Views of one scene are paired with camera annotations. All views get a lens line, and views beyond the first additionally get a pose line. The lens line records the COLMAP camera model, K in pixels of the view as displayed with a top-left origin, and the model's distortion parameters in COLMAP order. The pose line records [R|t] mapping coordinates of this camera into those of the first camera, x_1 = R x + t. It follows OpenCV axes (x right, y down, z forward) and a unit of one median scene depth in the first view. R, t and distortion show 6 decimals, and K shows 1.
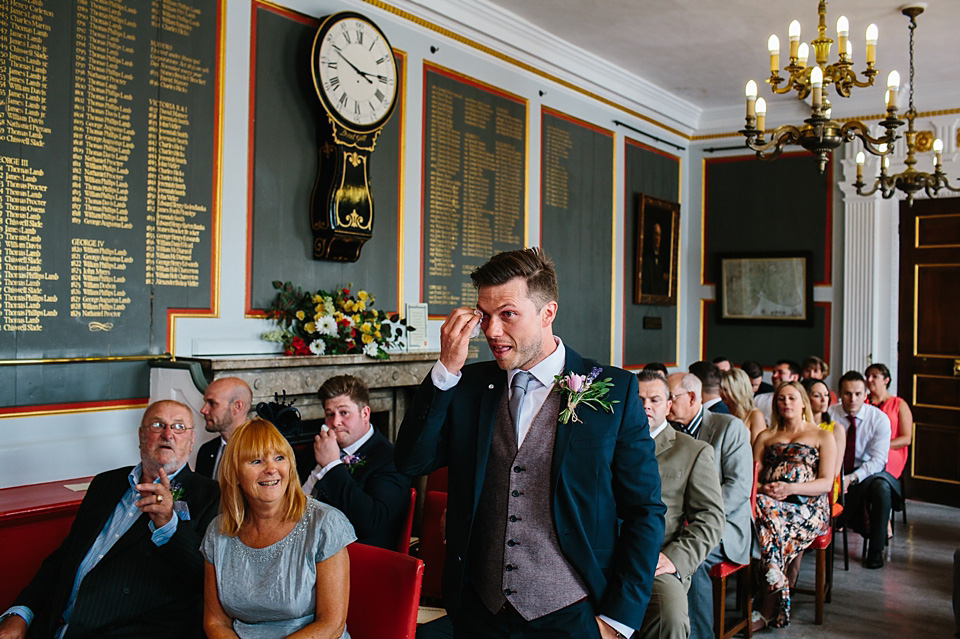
lens RADIAL K [[903.5, 0, 480.5], [0, 903.5, 317.4], [0, 0, 1]] dist [-0.062172, 0.000000]
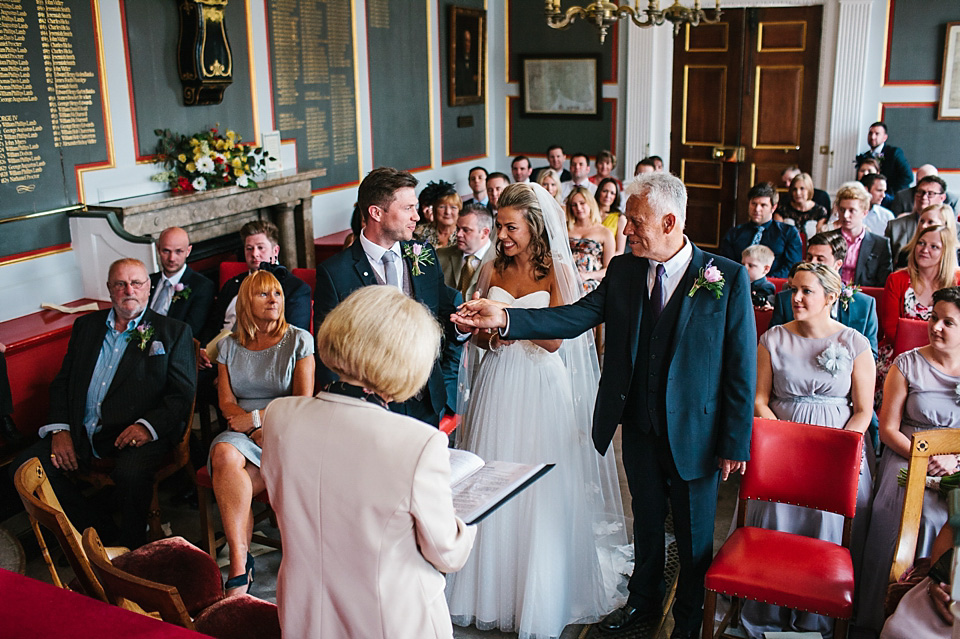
lens RADIAL K [[903.5, 0, 473.8], [0, 903.5, 321.0], [0, 0, 1]] dist [-0.062172, 0.000000]
pose [[0.976926, -0.089082, 0.194114, -0.070116], [0.035301, 0.963712, 0.264599, -0.088769], [-0.210641, -0.251641, 0.944620, -0.226878]]
